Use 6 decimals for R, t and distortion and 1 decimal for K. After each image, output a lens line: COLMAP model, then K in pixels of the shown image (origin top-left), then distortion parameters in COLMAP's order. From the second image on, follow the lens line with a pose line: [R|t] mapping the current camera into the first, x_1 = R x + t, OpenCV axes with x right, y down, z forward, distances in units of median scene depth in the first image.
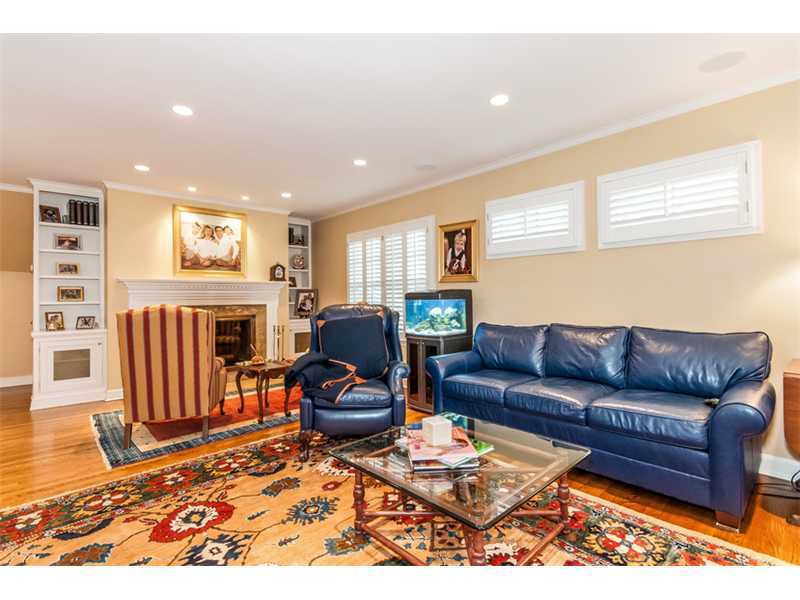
lens RADIAL K [[386.2, 0, 404.9], [0, 386.2, 296.5], [0, 0, 1]] dist [0.004237, -0.000745]
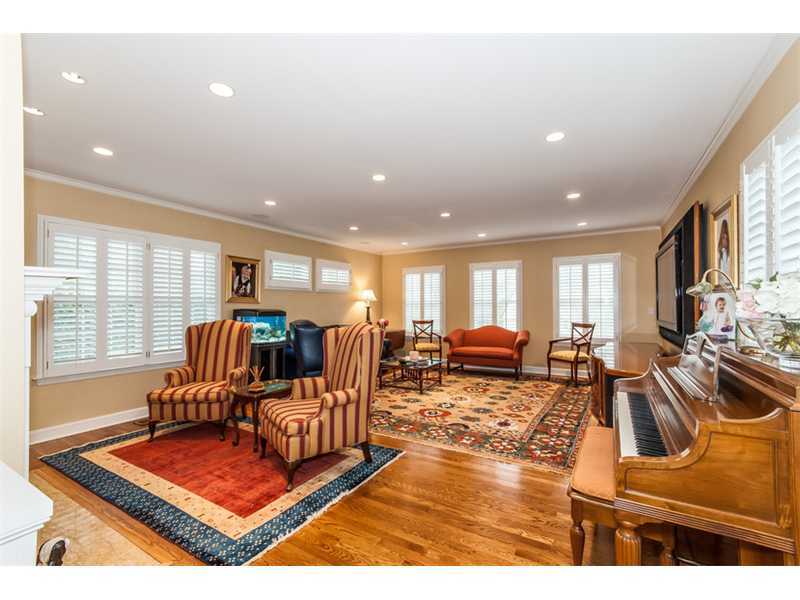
lens RADIAL K [[354.8, 0, 402.5], [0, 354.8, 303.1], [0, 0, 1]] dist [0.000818, 0.000020]
pose [[-0.290459, 0.021851, 0.956638, -1.265290], [0.007471, 0.999761, -0.020568, -0.008909], [-0.956858, 0.001173, -0.290553, 0.907623]]
